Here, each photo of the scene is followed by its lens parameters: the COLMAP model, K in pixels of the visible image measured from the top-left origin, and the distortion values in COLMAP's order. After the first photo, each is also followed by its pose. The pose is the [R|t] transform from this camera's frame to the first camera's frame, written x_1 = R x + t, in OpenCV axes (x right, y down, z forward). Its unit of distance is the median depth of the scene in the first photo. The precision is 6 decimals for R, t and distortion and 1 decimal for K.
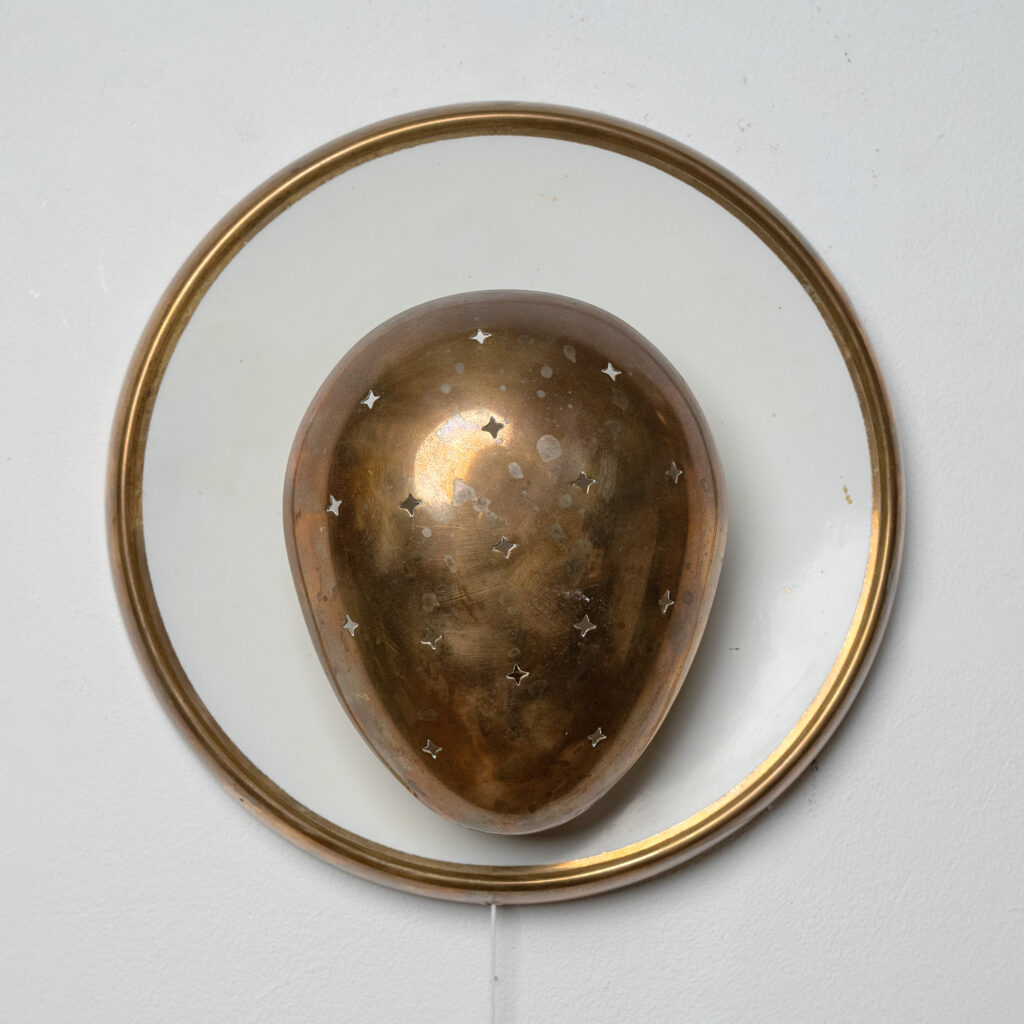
lens RADIAL K [[2144.0, 0, 515.1], [0, 2144.0, 511.5], [0, 0, 1]] dist [-0.049561, 0.000000]
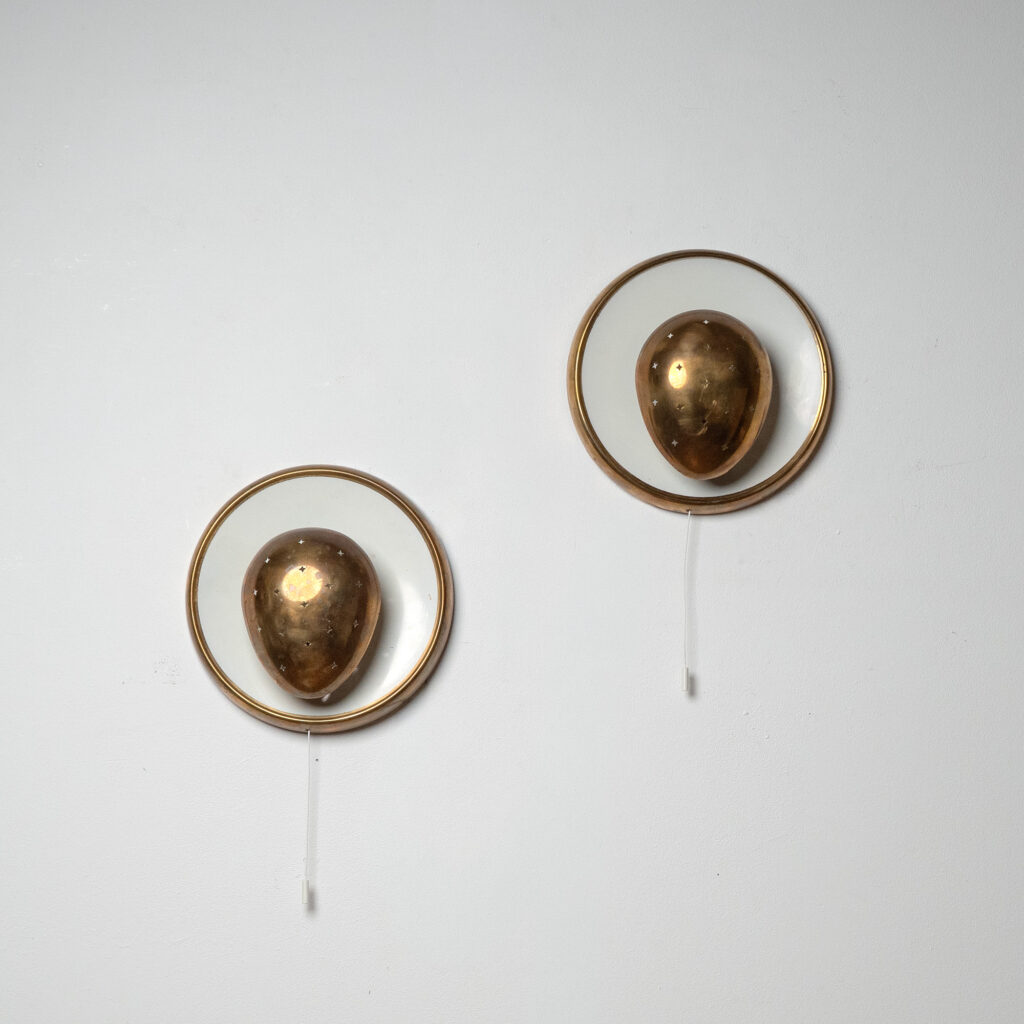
lens RADIAL K [[2473.1, 0, 517.9], [0, 2473.1, 508.5], [0, 0, 1]] dist [-0.035761, 0.000000]
pose [[0.998906, 0.008608, -0.045955, 0.421249], [-0.013573, 0.993965, -0.108853, 0.236747], [0.044741, 0.109357, 0.992995, -2.364047]]
